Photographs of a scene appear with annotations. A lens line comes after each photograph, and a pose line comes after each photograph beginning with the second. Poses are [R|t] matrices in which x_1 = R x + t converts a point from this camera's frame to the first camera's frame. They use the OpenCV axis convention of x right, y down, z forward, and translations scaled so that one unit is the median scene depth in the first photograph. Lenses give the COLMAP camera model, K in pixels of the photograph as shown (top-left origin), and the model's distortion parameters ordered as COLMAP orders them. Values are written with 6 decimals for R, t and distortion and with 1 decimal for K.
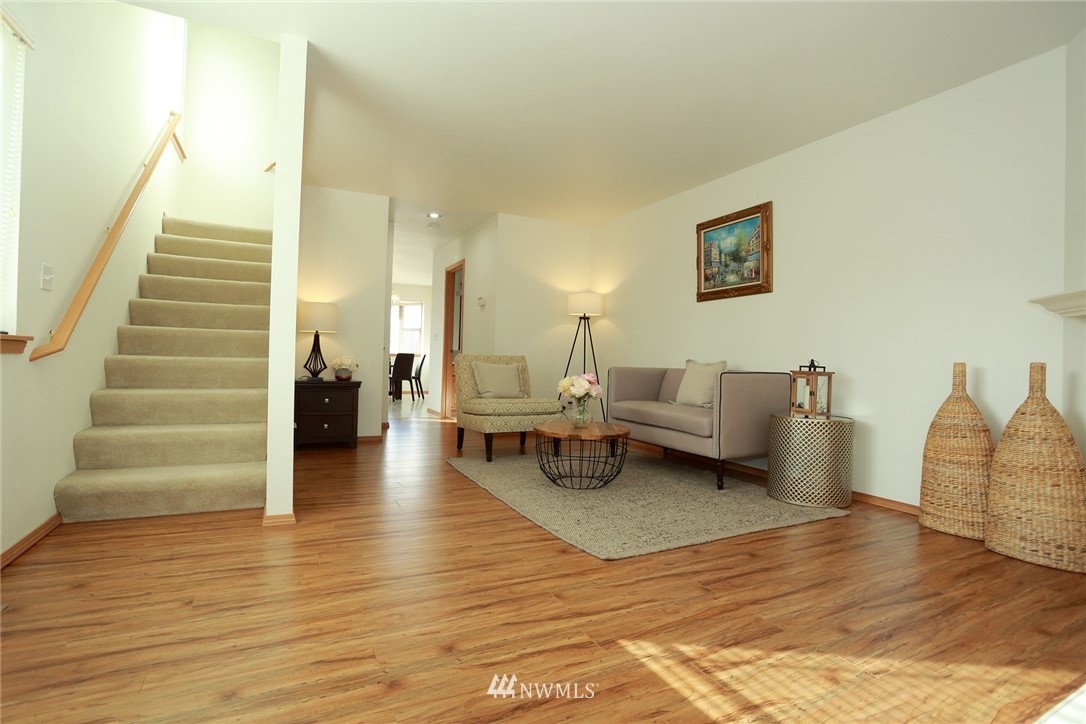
lens RADIAL K [[527.2, 0, 536.2], [0, 527.2, 358.9], [0, 0, 1]] dist [-0.078043, 0.034922]
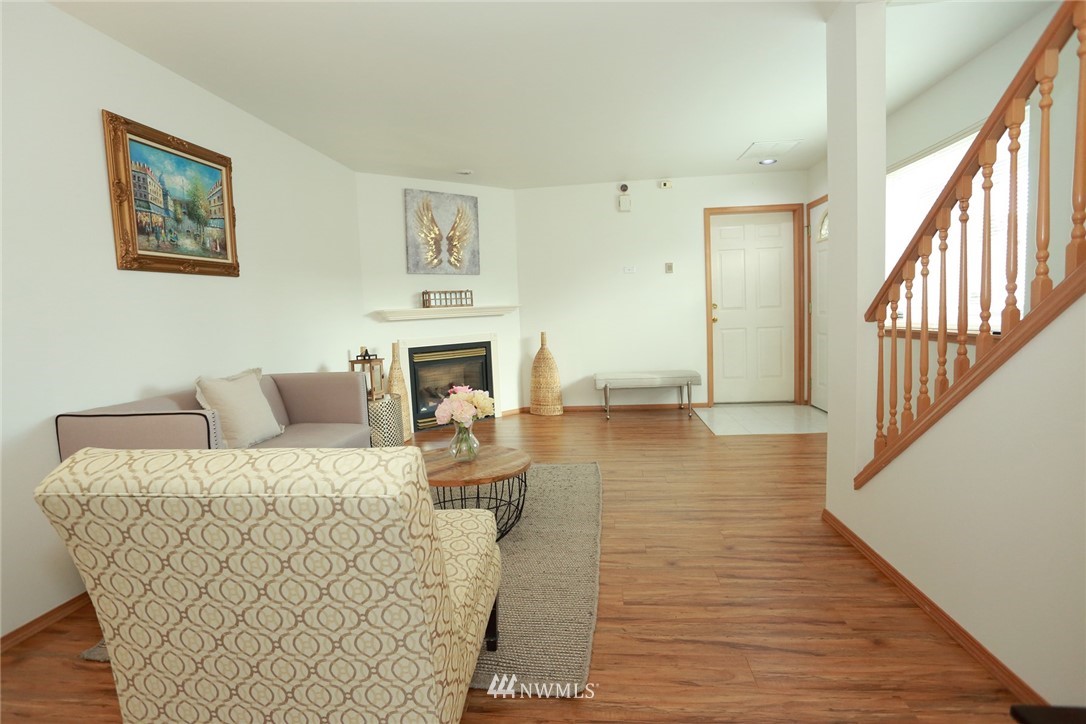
lens RADIAL K [[527.2, 0, 536.2], [0, 527.2, 358.9], [0, 0, 1]] dist [-0.078043, 0.034922]
pose [[-0.831799, -0.038910, 0.553712, -0.436530], [0.021267, 0.994574, 0.101839, -0.091096], [-0.554670, 0.096485, -0.826458, 1.706766]]
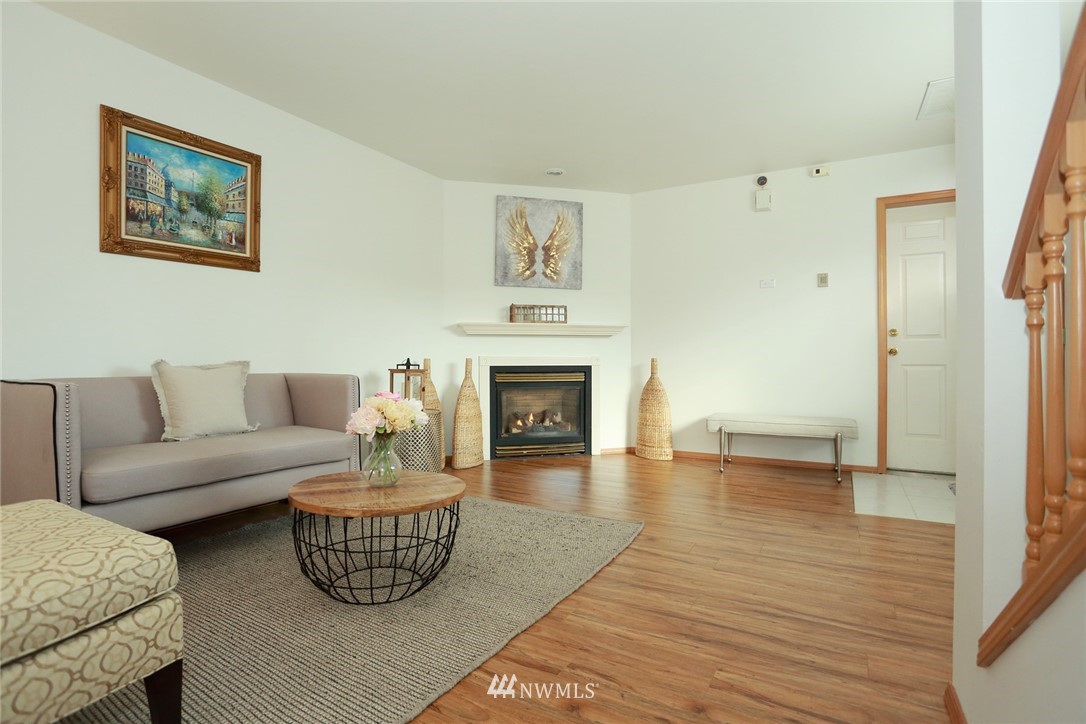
lens RADIAL K [[527.2, 0, 536.2], [0, 527.2, 358.9], [0, 0, 1]] dist [-0.078043, 0.034922]
pose [[-0.540625, -0.026555, 0.840845, -0.528432], [-0.016111, 0.999645, 0.021211, -0.024642], [-0.841110, -0.002079, -0.540861, 1.297873]]
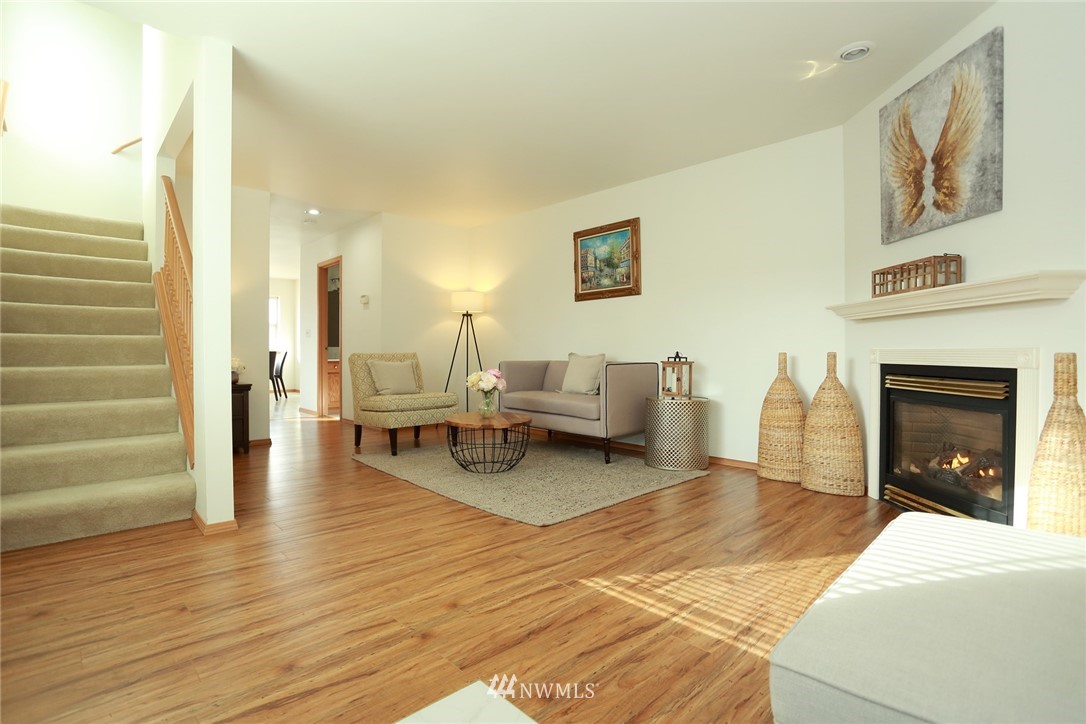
lens RADIAL K [[527.2, 0, 536.2], [0, 527.2, 358.9], [0, 0, 1]] dist [-0.078043, 0.034922]
pose [[0.958220, -0.029888, 0.284465, -0.144613], [0.024058, 0.999423, 0.023968, -0.020046], [-0.285017, -0.016123, 0.958387, -0.100536]]
